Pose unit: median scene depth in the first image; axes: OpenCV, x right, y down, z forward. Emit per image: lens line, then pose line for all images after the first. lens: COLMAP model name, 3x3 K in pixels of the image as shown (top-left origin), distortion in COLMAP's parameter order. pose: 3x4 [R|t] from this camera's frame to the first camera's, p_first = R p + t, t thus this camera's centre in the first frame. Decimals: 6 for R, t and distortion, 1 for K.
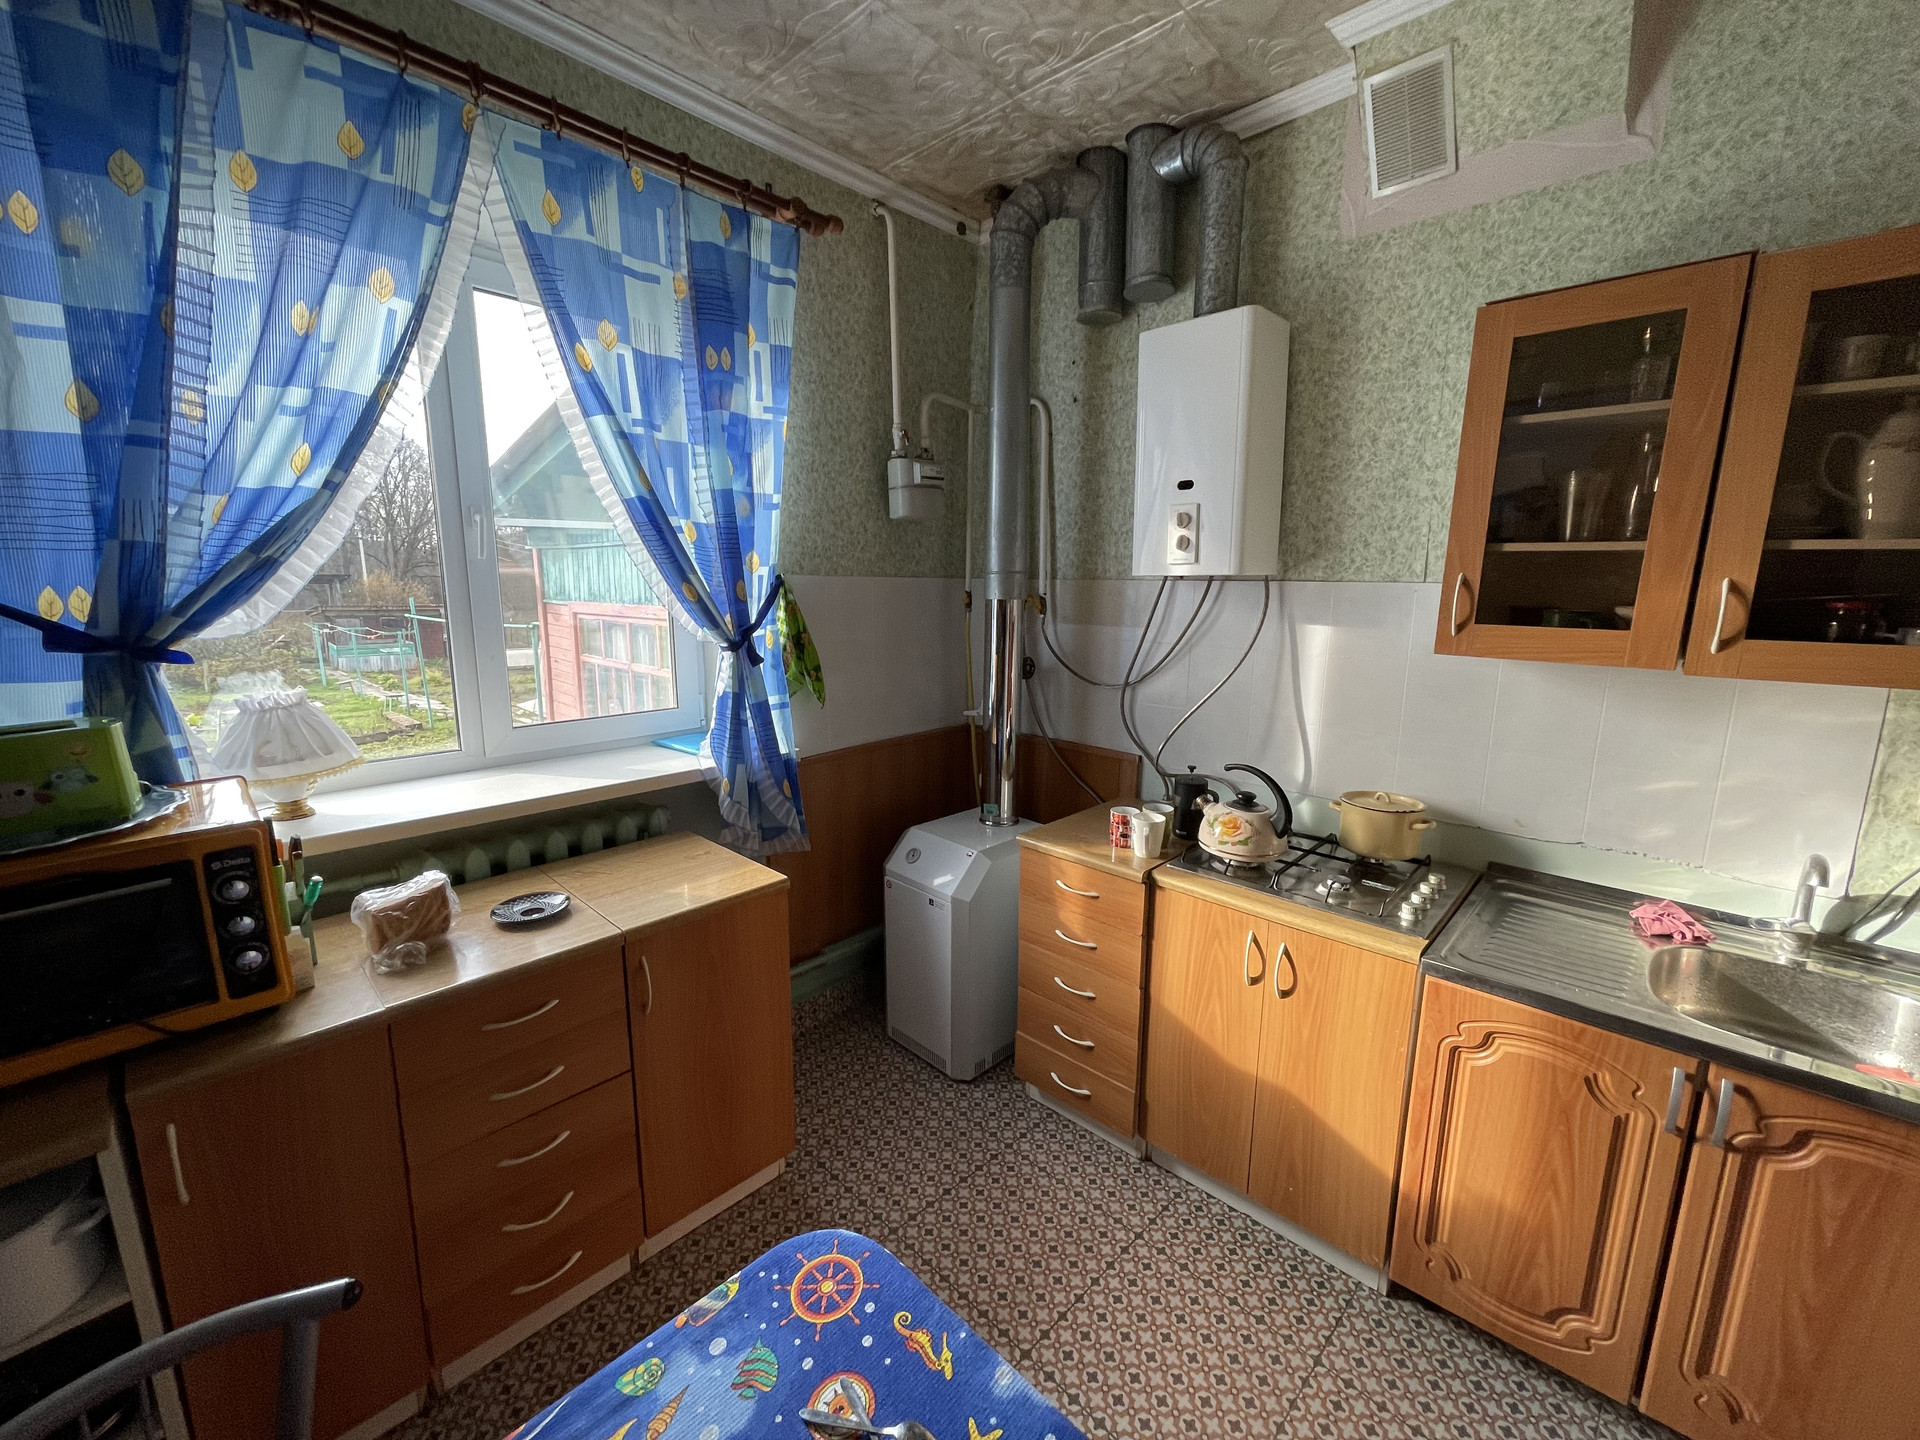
lens RADIAL K [[772.5, 0, 953.8], [0, 772.5, 713.2], [0, 0, 1]] dist [0.001527, 0.000369]
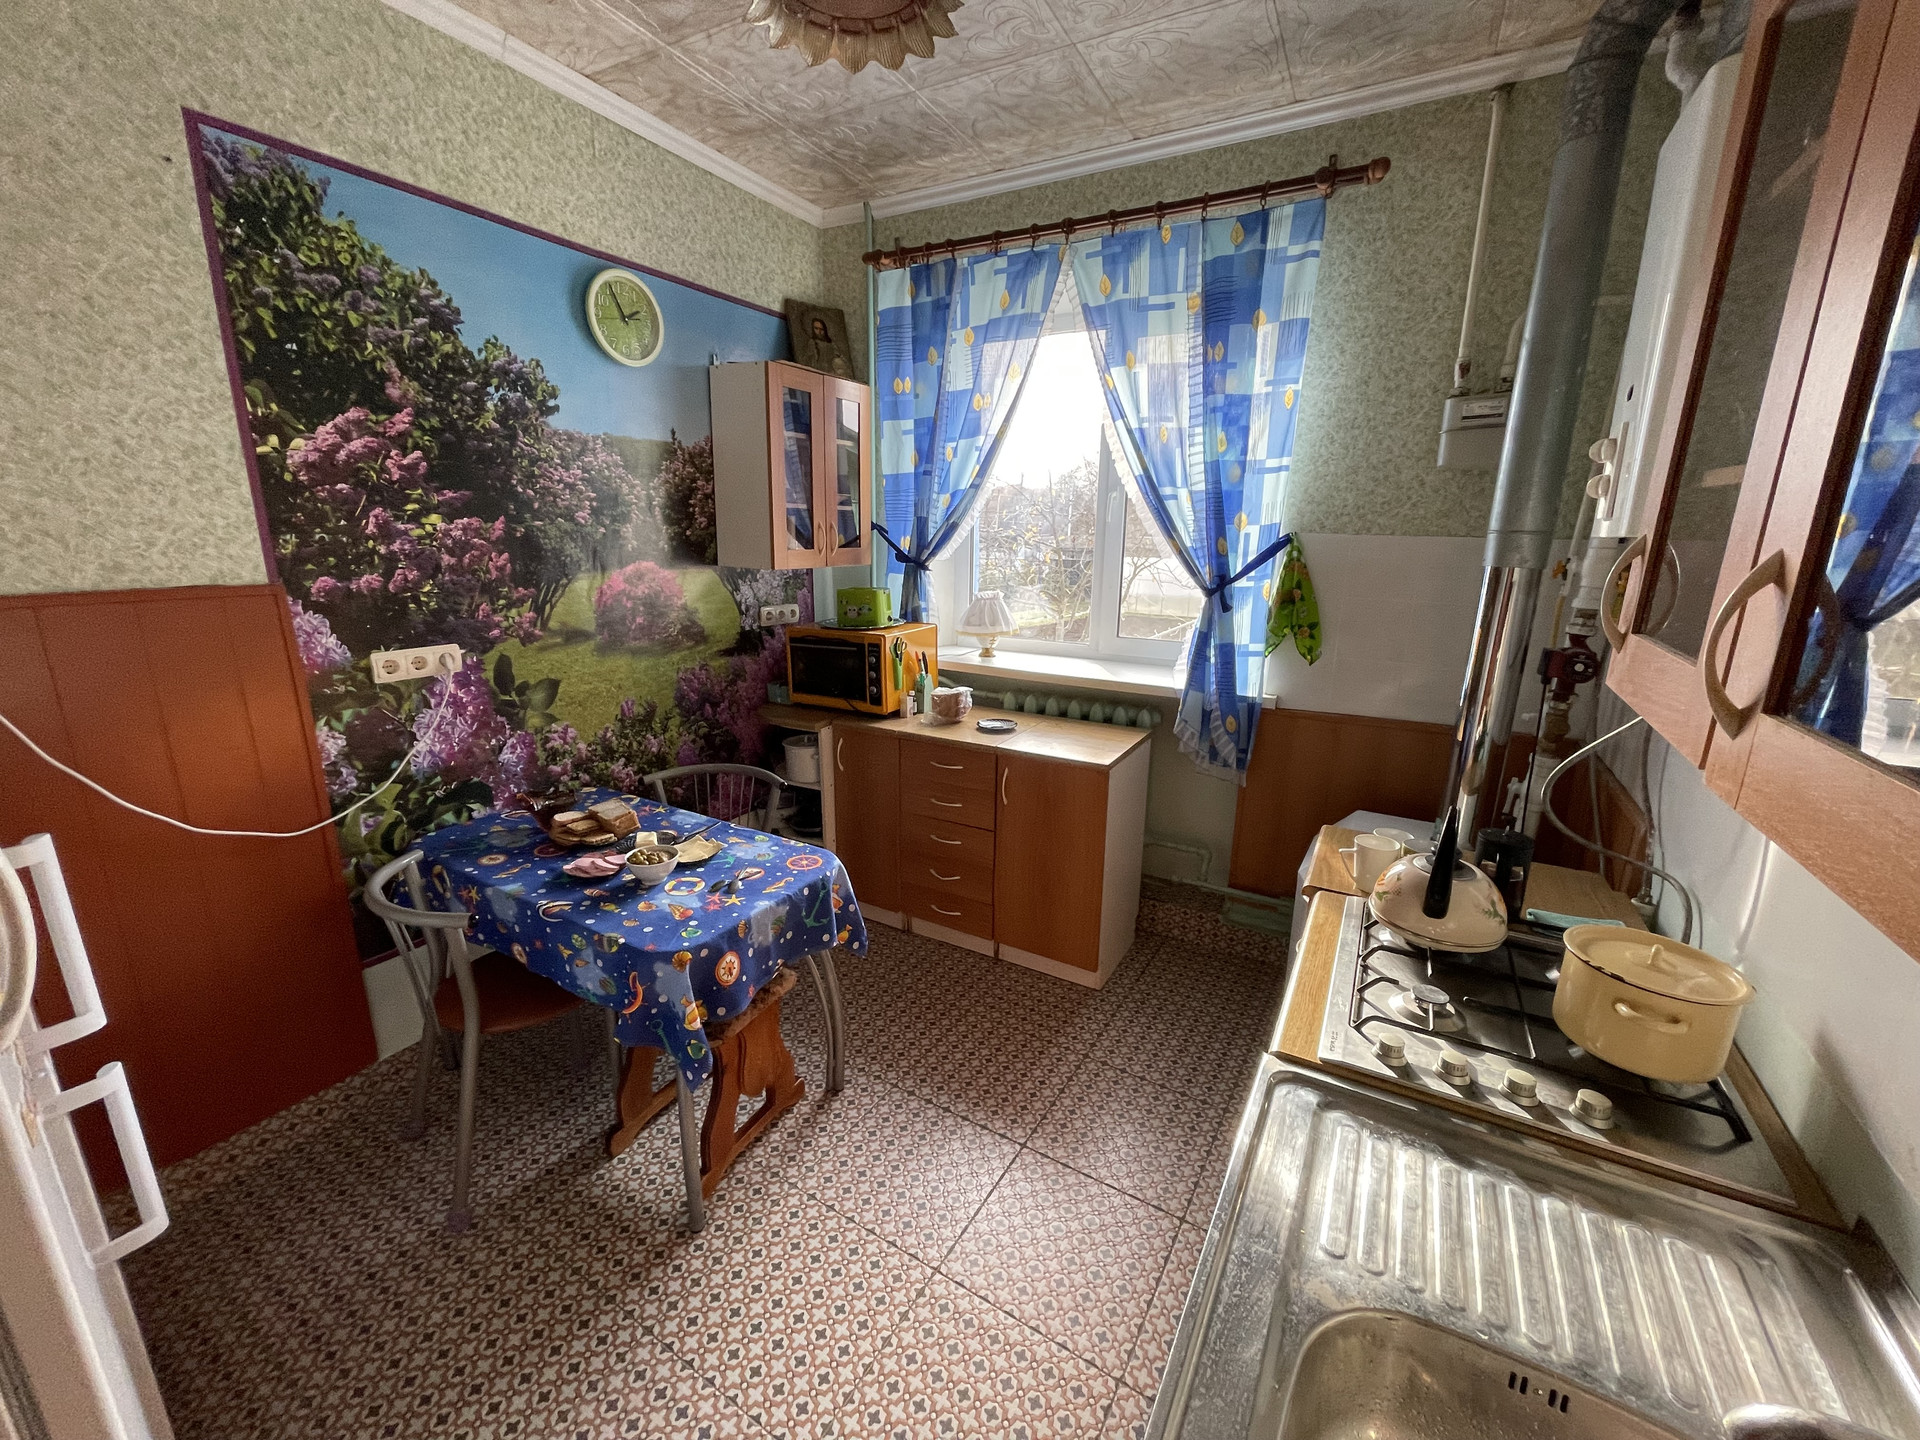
lens RADIAL K [[773.9, 0, 960.0], [0, 773.9, 720.0], [0, 0, 1]] dist [-0.001190, -0.000188]
pose [[0.258165, 0.228288, -0.938741, 0.840893], [-0.177864, 0.966302, 0.186076, -0.053328], [0.949587, 0.118931, 0.290069, 0.324585]]
